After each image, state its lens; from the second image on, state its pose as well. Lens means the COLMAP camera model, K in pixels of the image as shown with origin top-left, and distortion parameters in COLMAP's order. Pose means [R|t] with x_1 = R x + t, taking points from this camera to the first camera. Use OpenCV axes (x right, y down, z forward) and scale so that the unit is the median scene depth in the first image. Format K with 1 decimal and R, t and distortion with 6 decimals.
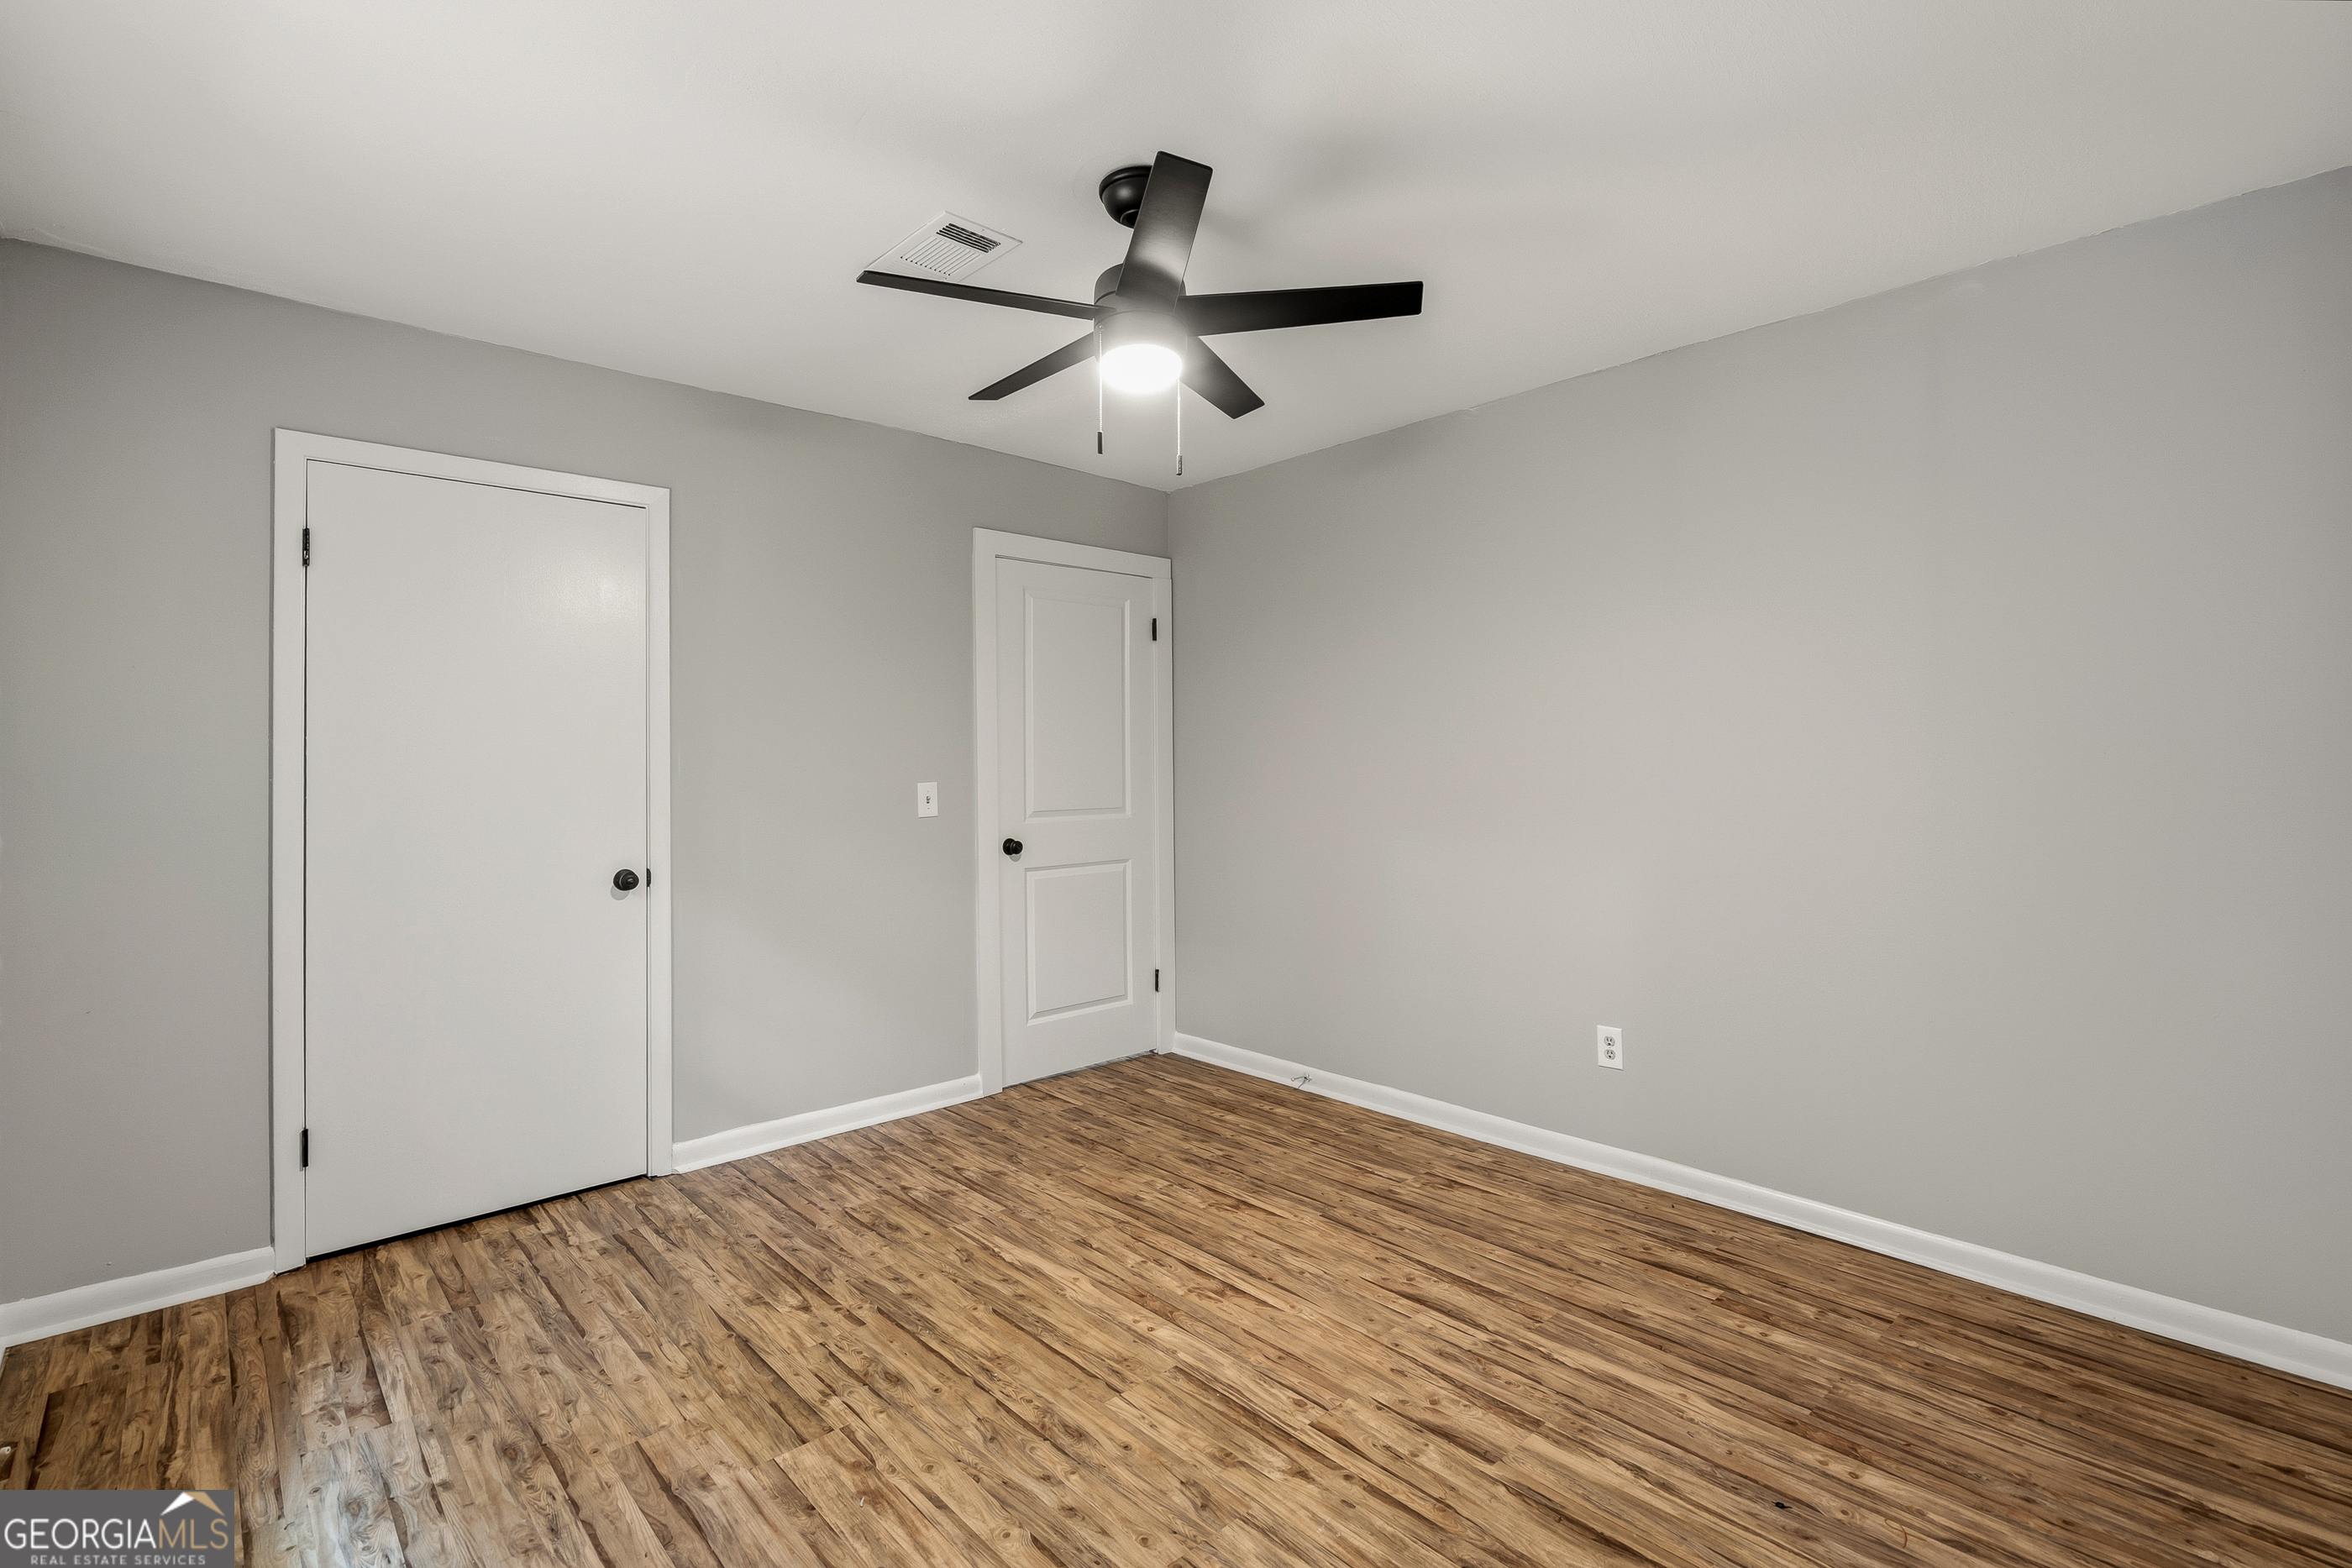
lens RADIAL K [[1076.2, 0, 1182.0], [0, 1076.2, 780.8], [0, 0, 1]] dist [-0.001626, 0.001124]
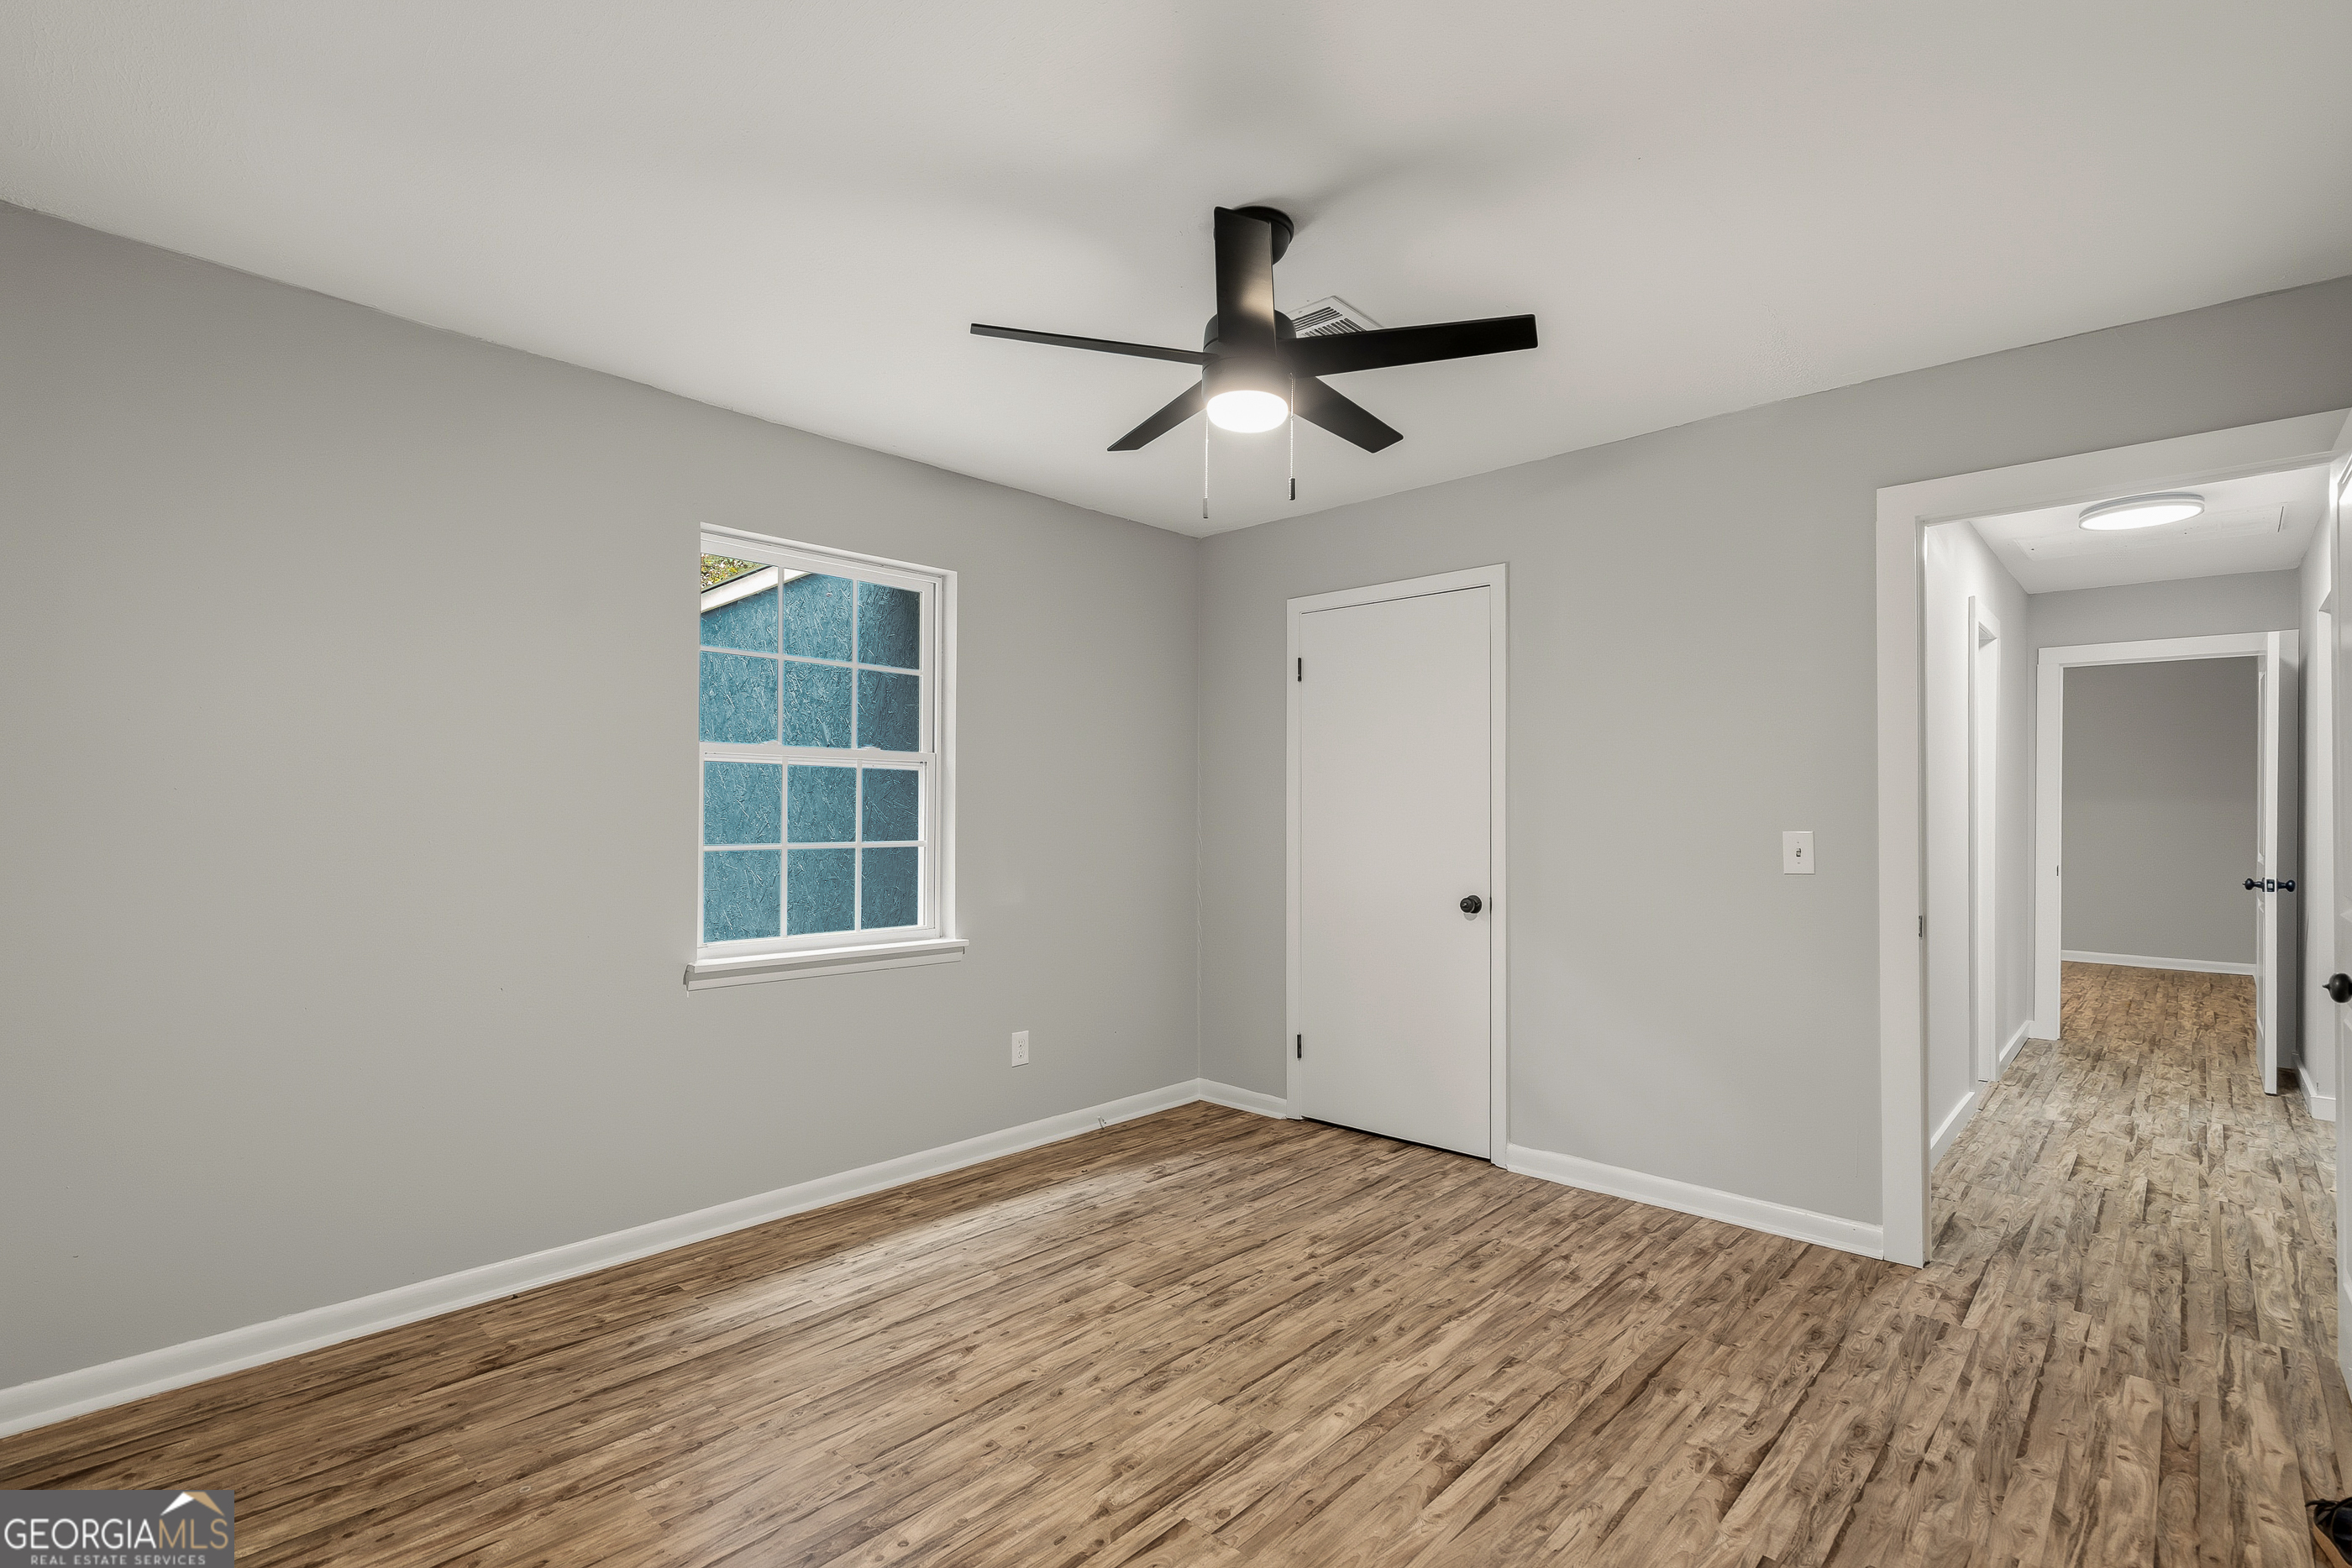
lens RADIAL K [[1088.6, 0, 1157.0], [0, 1088.6, 816.7], [0, 0, 1]] dist [-0.001263, 0.000445]
pose [[0.066755, 0.010653, -0.997712, 0.904808], [-0.017000, 0.999810, 0.009538, -0.012934], [0.997625, 0.016325, 0.066924, 0.781811]]
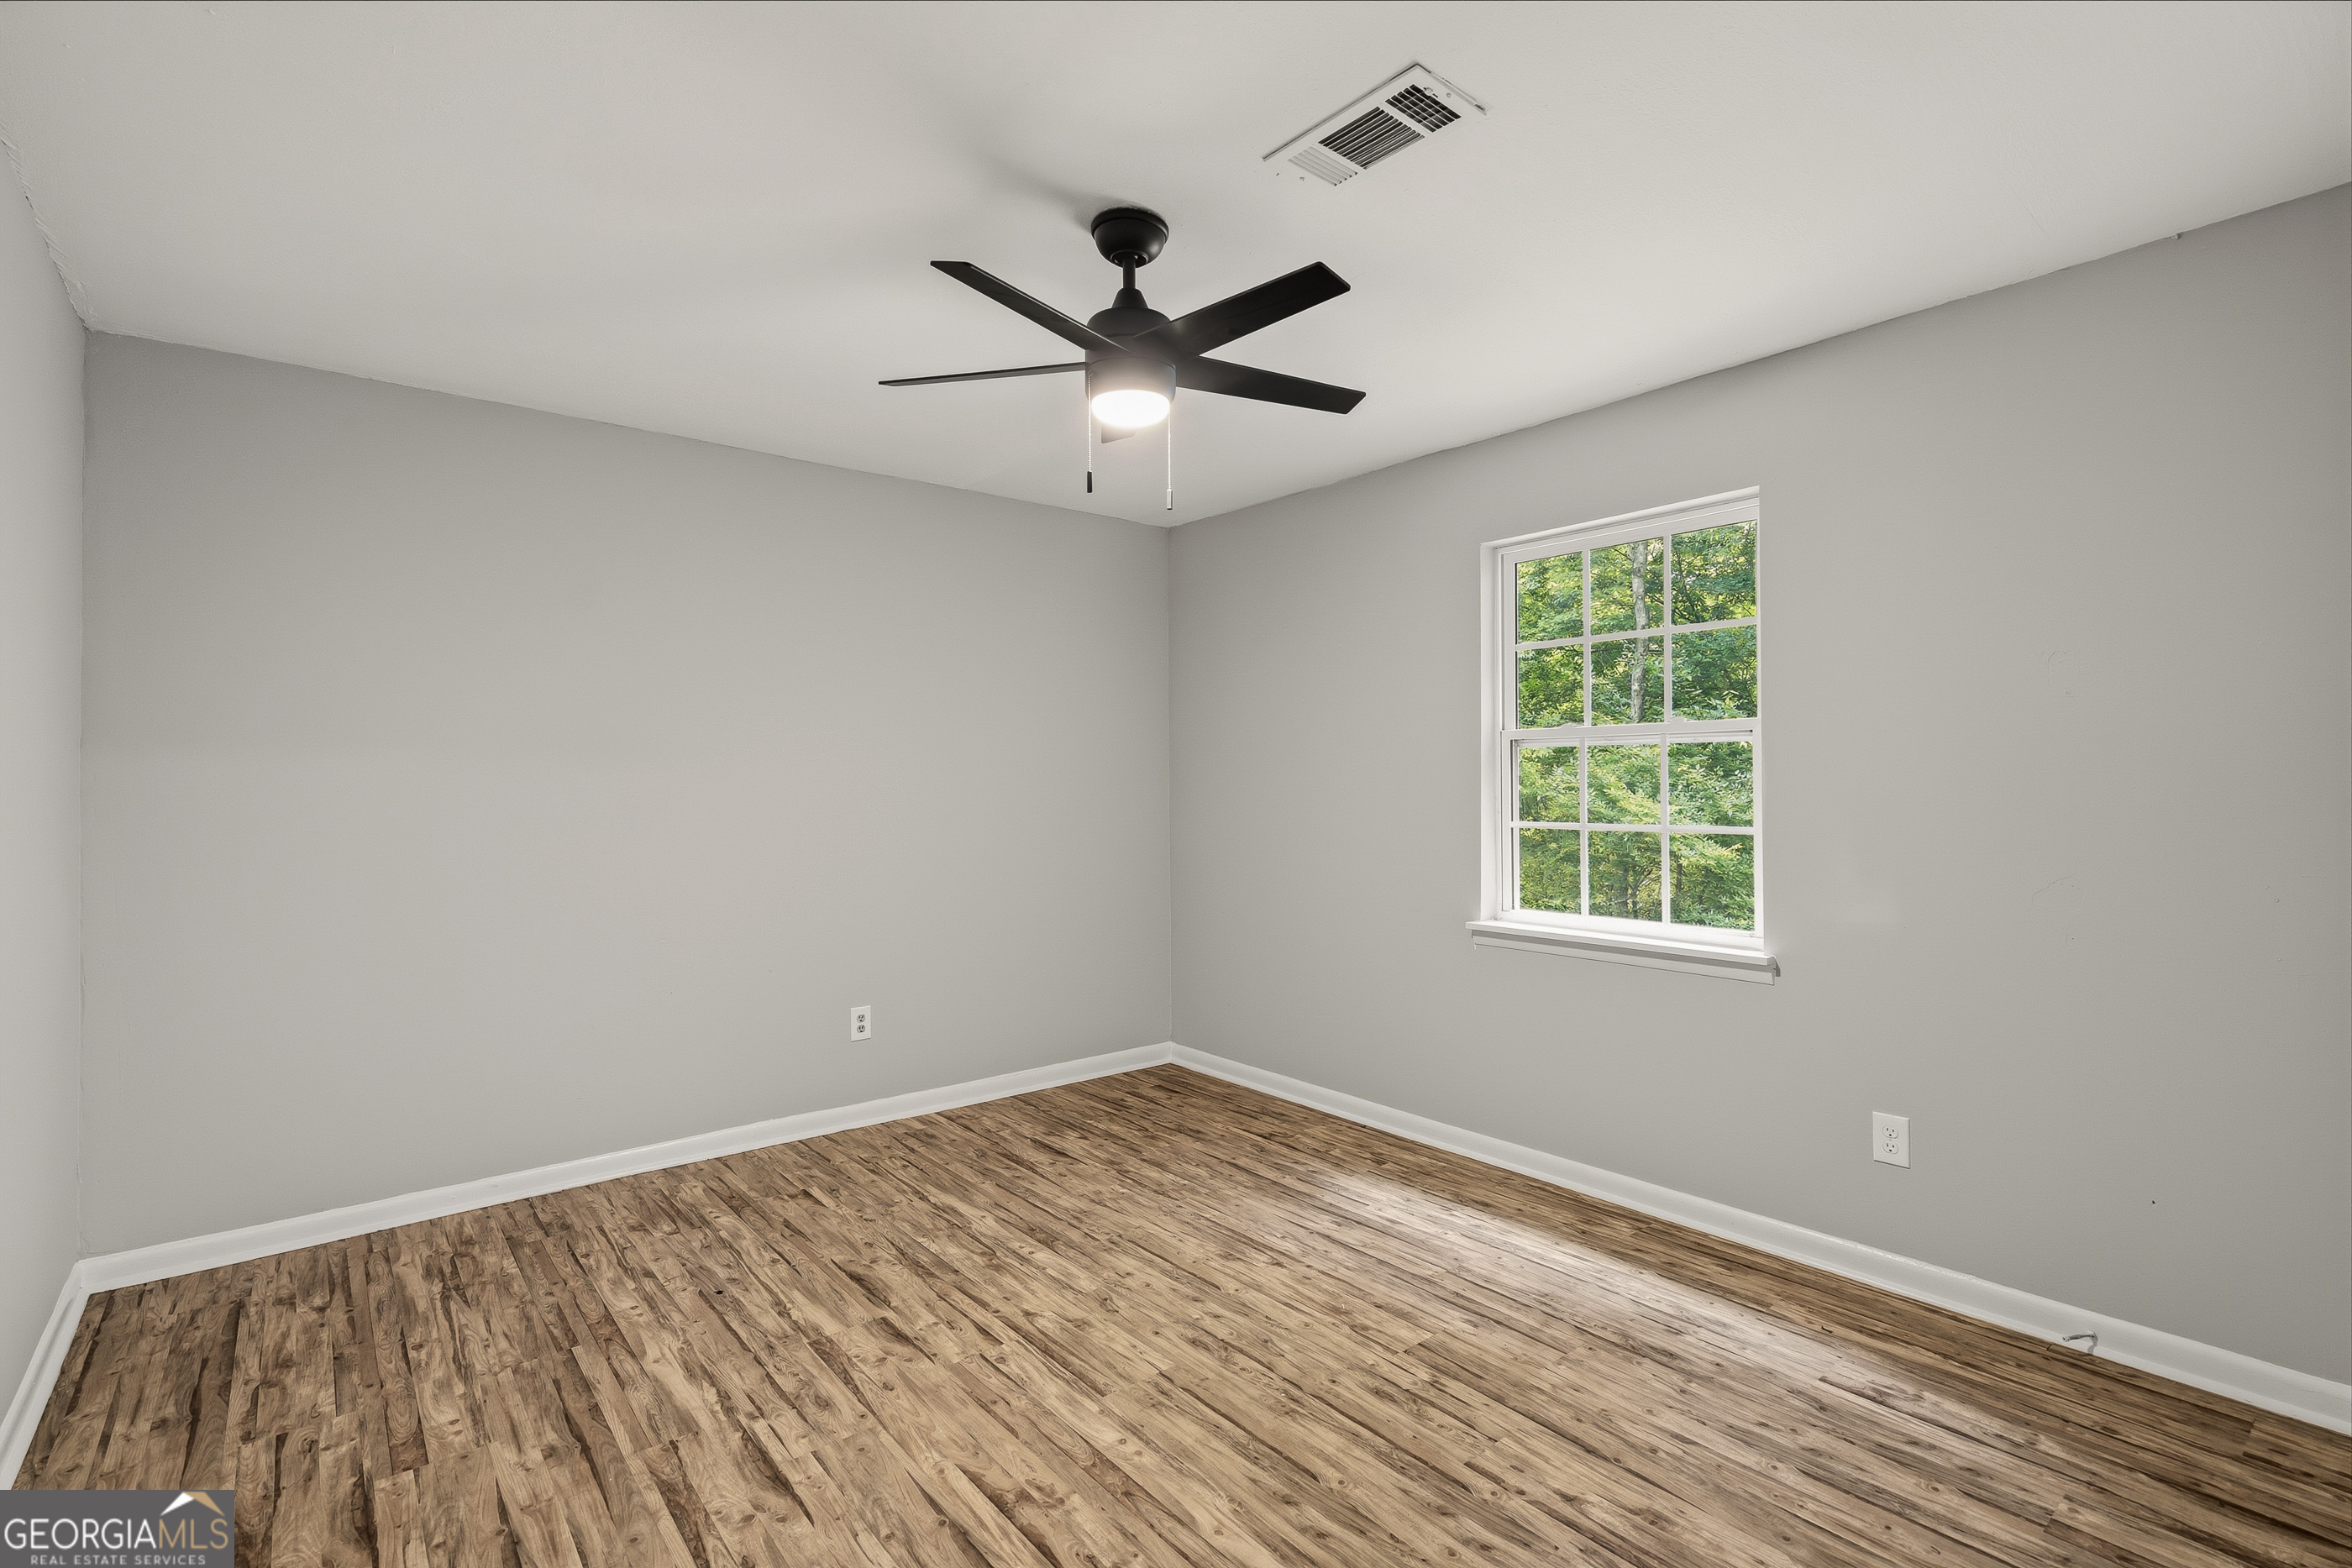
lens RADIAL K [[1076.2, 0, 1182.0], [0, 1076.2, 780.8], [0, 0, 1]] dist [-0.001626, 0.001124]
pose [[-0.998419, 0.010371, 0.055237, -0.131777], [0.010770, 0.999918, 0.006930, -0.028564], [-0.055161, 0.007514, -0.998449, 1.883485]]
